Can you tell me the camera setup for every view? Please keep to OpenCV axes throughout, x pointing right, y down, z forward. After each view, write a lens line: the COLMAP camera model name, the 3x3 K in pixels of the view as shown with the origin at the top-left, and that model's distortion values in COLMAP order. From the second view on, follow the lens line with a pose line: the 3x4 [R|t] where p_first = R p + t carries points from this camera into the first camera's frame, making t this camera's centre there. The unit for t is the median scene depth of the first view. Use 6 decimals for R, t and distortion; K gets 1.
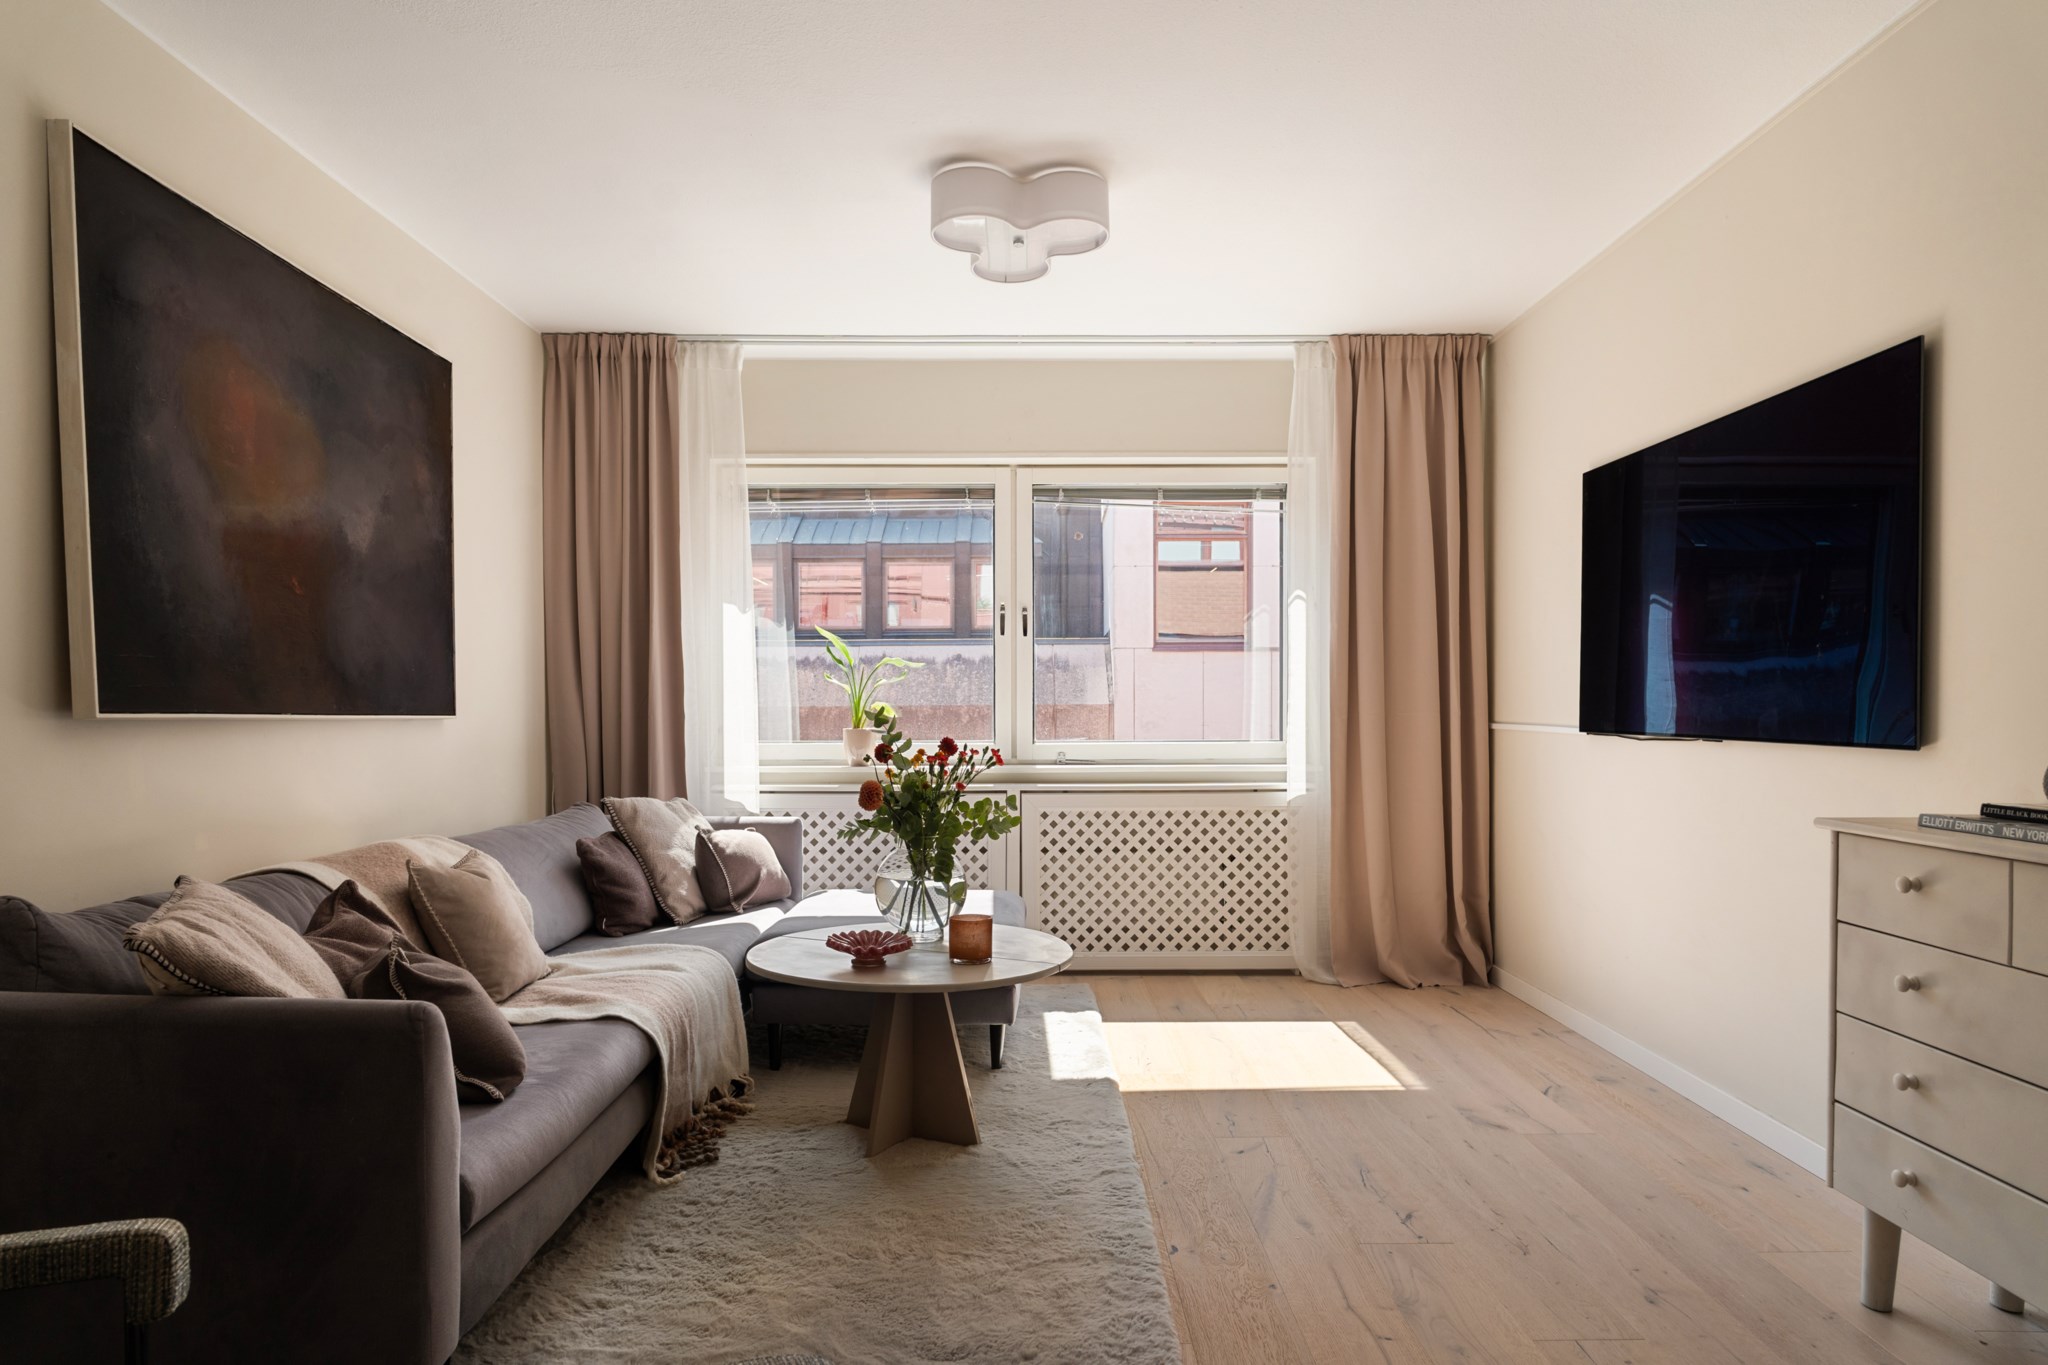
lens RADIAL K [[1195.6, 0, 1028.0], [0, 1195.6, 721.7], [0, 0, 1]] dist [-0.017162, 0.003519]
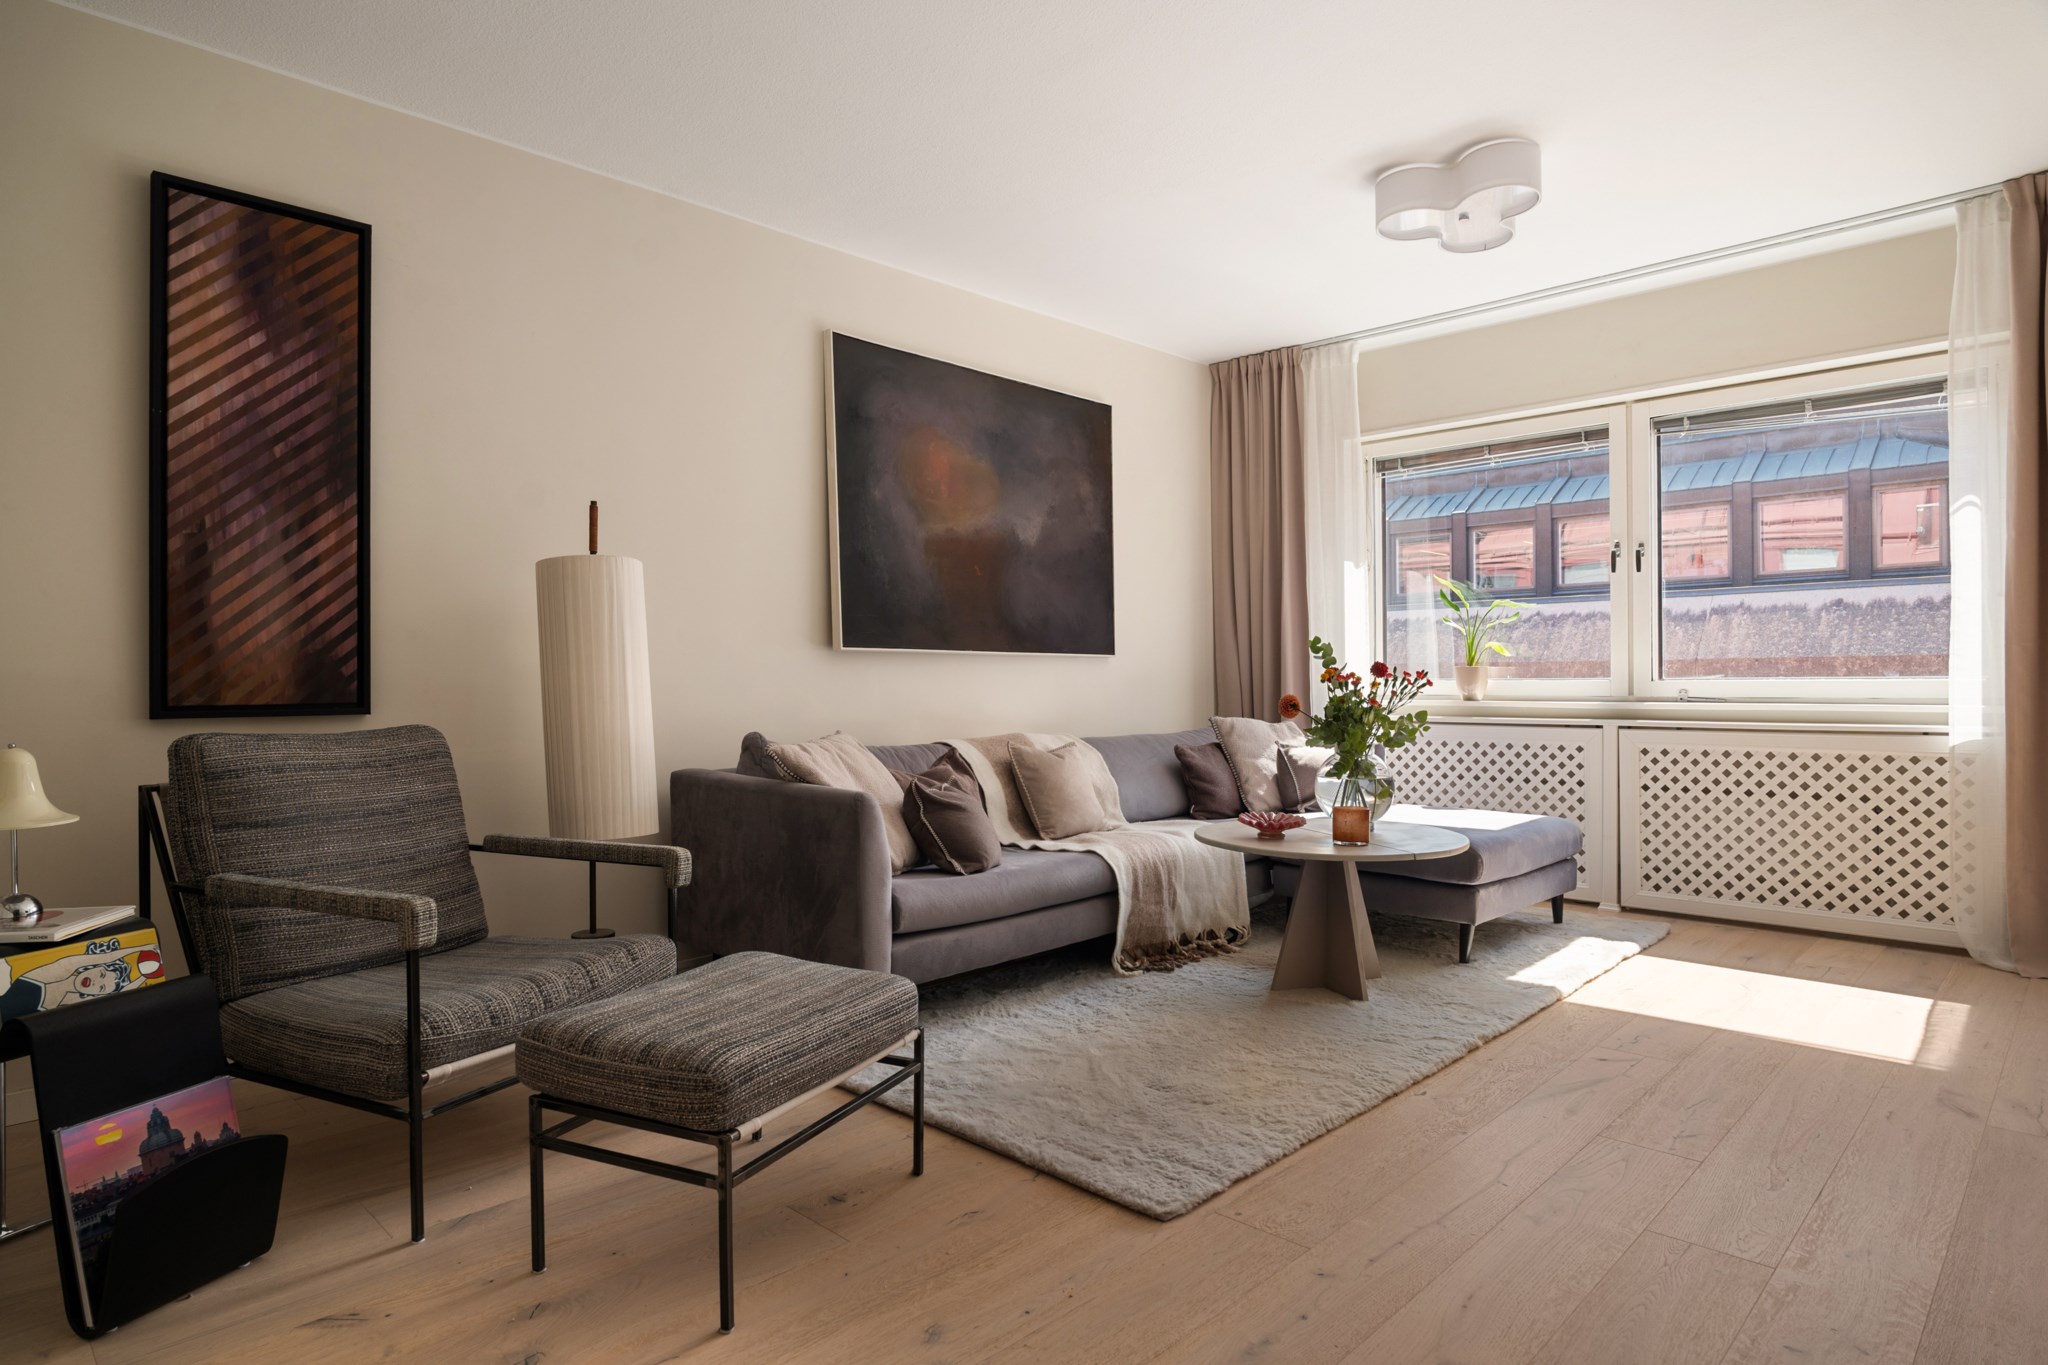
lens RADIAL K [[1134.6, 0, 1024.0], [0, 1134.6, 682.5], [0, 0, 1]] dist [-0.022342, 0.003384]
pose [[0.710642, 0.000131, -0.703554, 0.378820], [-0.001696, 0.999997, -0.001527, 0.028996], [0.703552, 0.002278, 0.710640, -0.029382]]
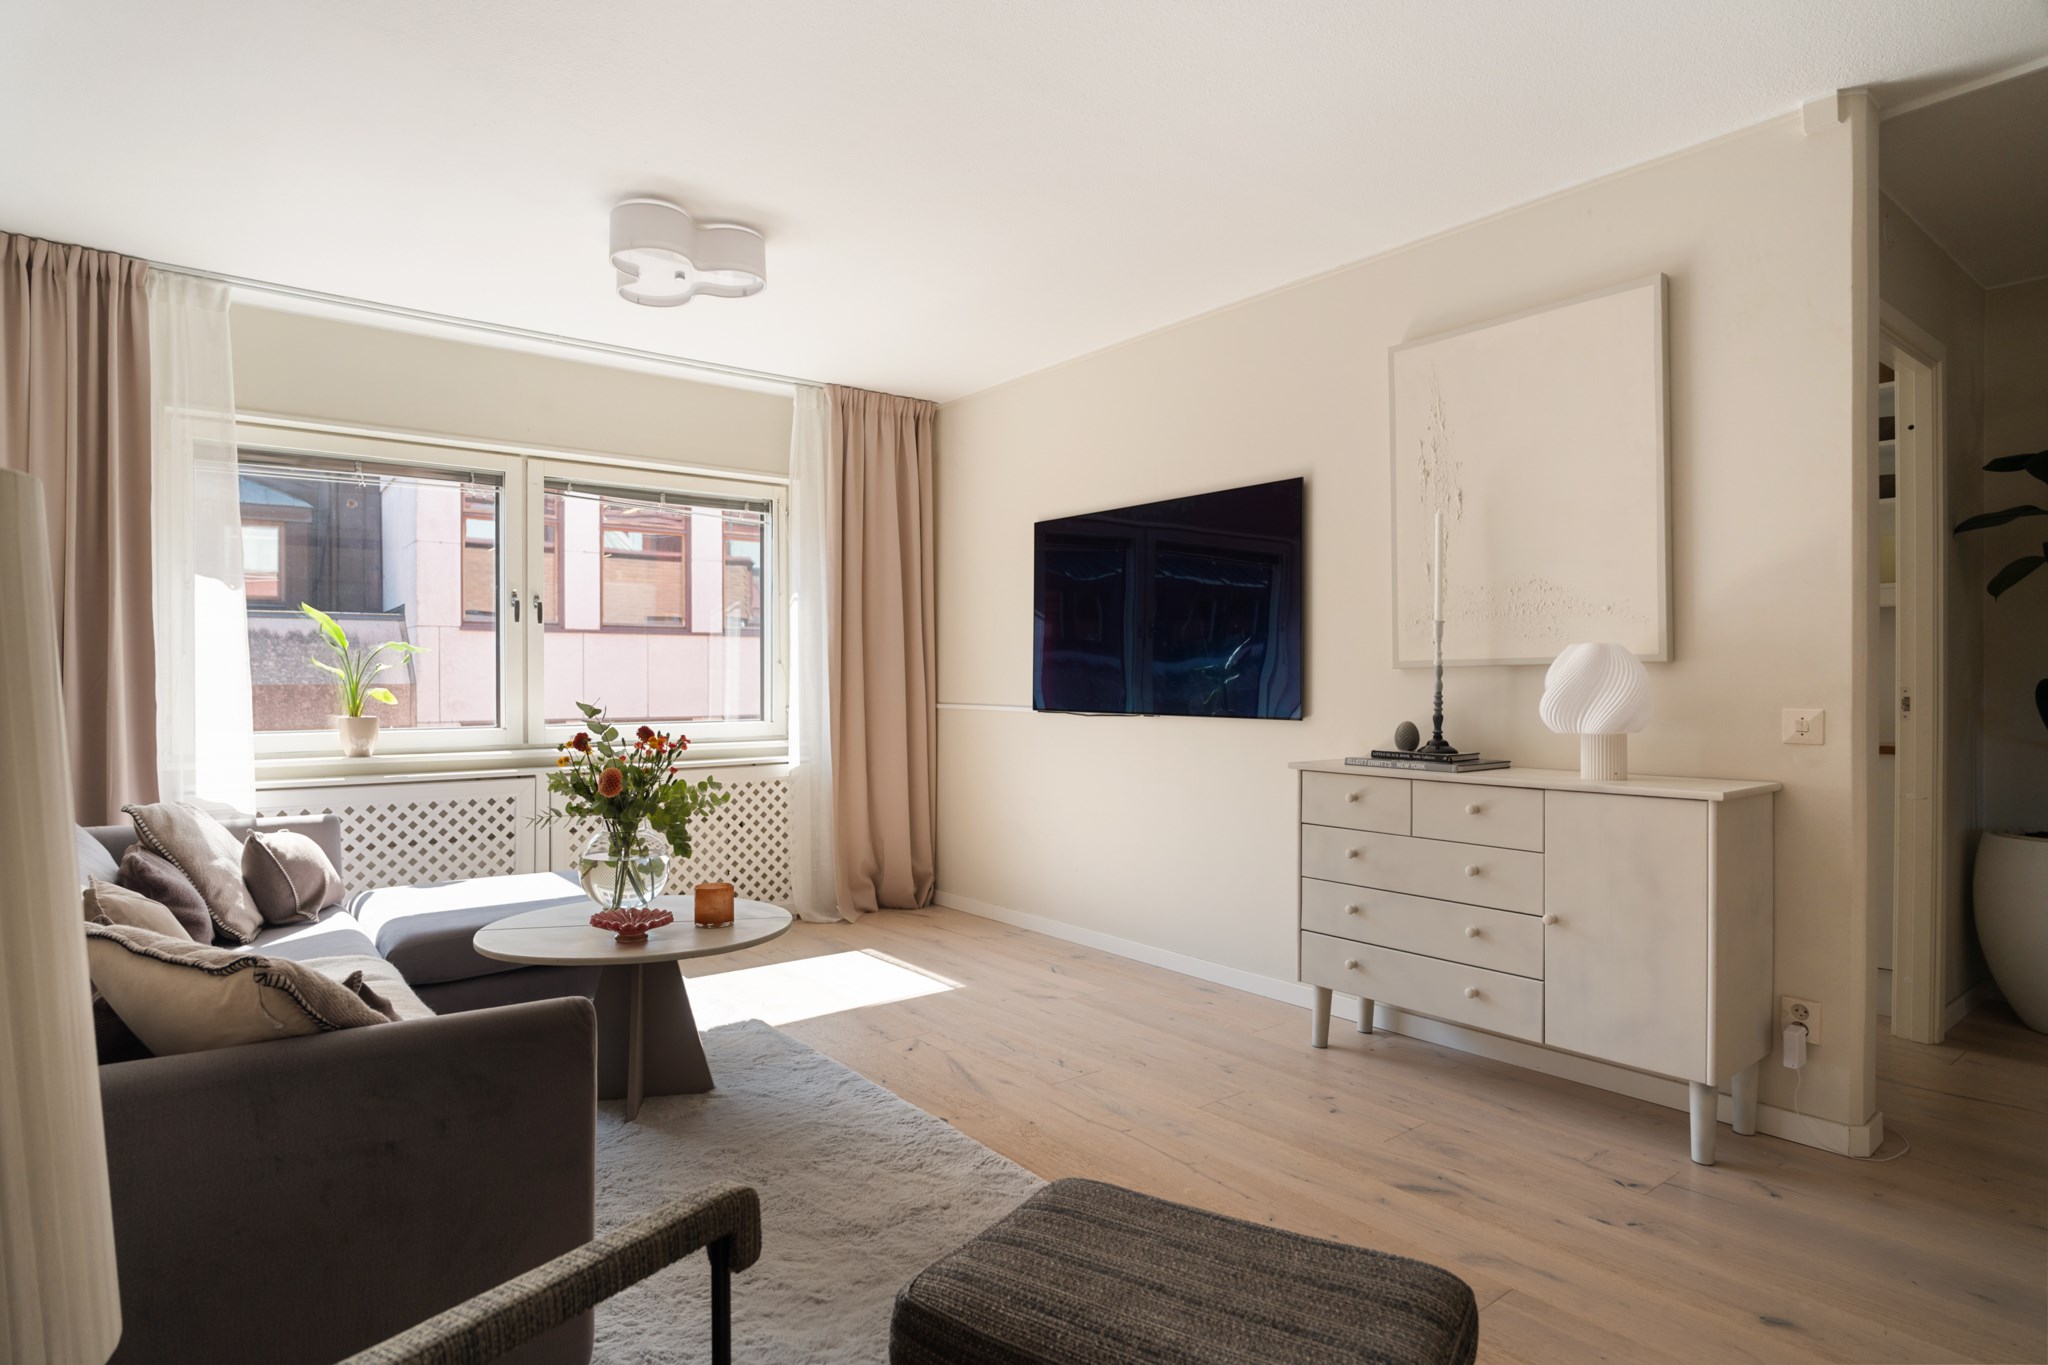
lens RADIAL K [[1109.7, 0, 1024.0], [0, 1109.7, 682.5], [0, 0, 1]] dist [-0.021371, 0.001469]
pose [[0.787065, 0.000215, 0.616870, -0.336271], [0.007607, 0.999921, -0.010055, -0.010784], [-0.616823, 0.012606, 0.787001, -0.000469]]
